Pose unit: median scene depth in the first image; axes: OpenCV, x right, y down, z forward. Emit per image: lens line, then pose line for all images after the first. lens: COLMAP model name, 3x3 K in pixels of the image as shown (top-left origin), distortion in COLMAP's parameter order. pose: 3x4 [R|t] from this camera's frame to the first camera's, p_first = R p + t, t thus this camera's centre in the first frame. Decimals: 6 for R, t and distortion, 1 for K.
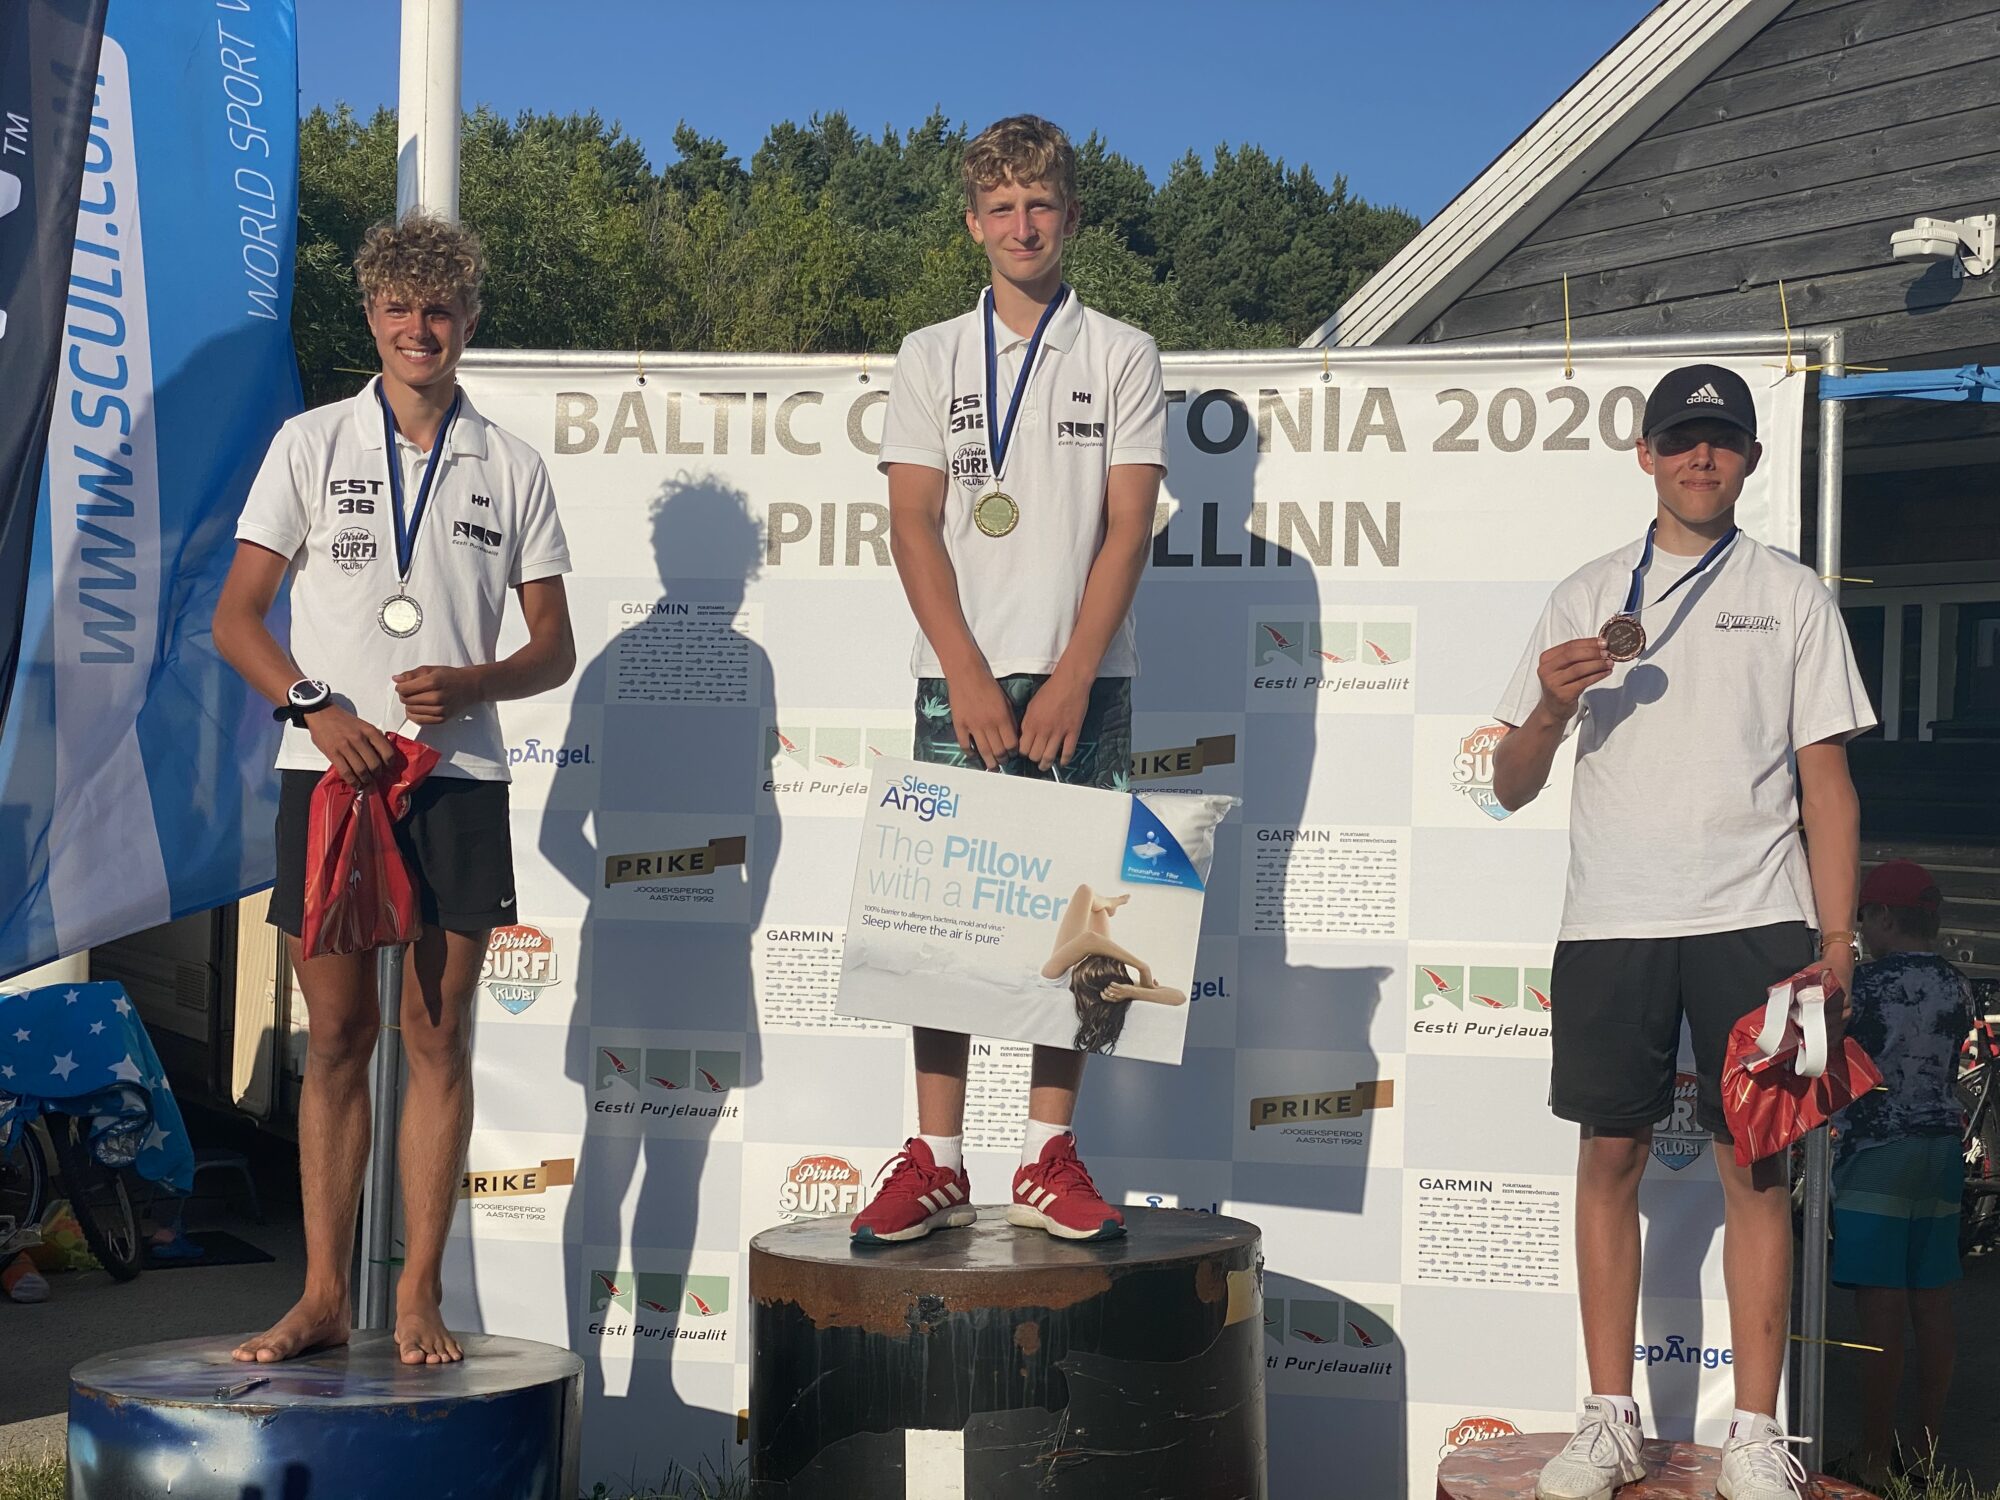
lens RADIAL K [[3249.2, 0, 941.3], [0, 3249.2, 740.4], [0, 0, 1]] dist [0.211401, -0.540354]
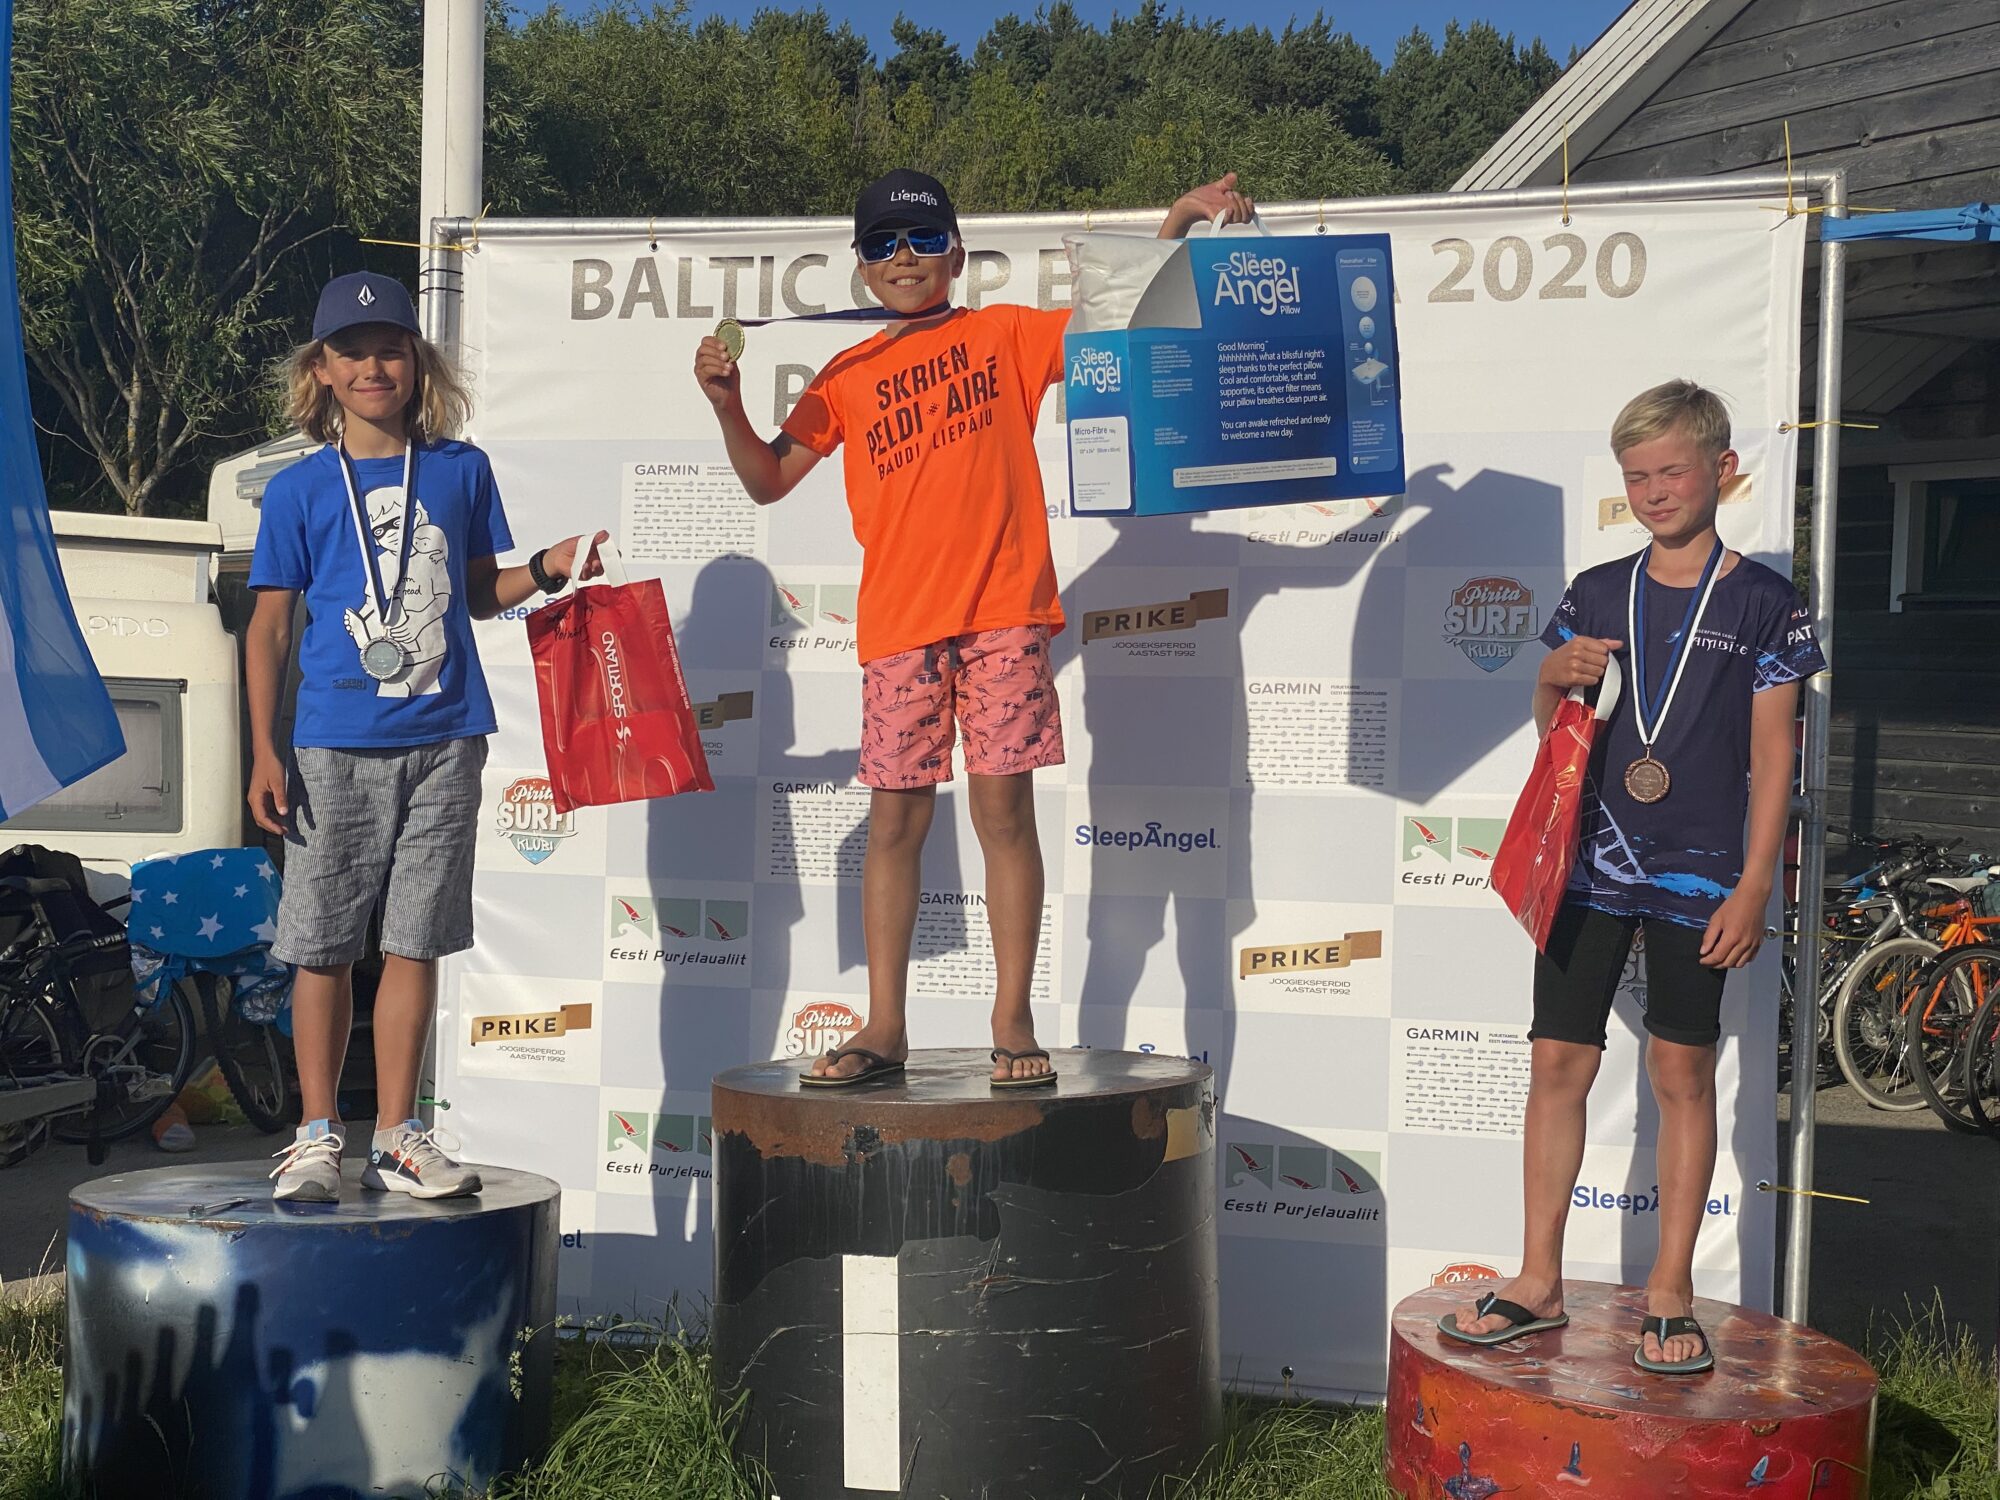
lens RADIAL K [[3249.2, 0, 941.3], [0, 3249.2, 740.4], [0, 0, 1]] dist [0.211401, -0.540354]
pose [[0.993897, -0.000808, -0.110309, 0.112447], [0.003805, 0.999629, 0.026961, 0.017477], [0.110246, -0.027216, 0.993532, -0.010960]]
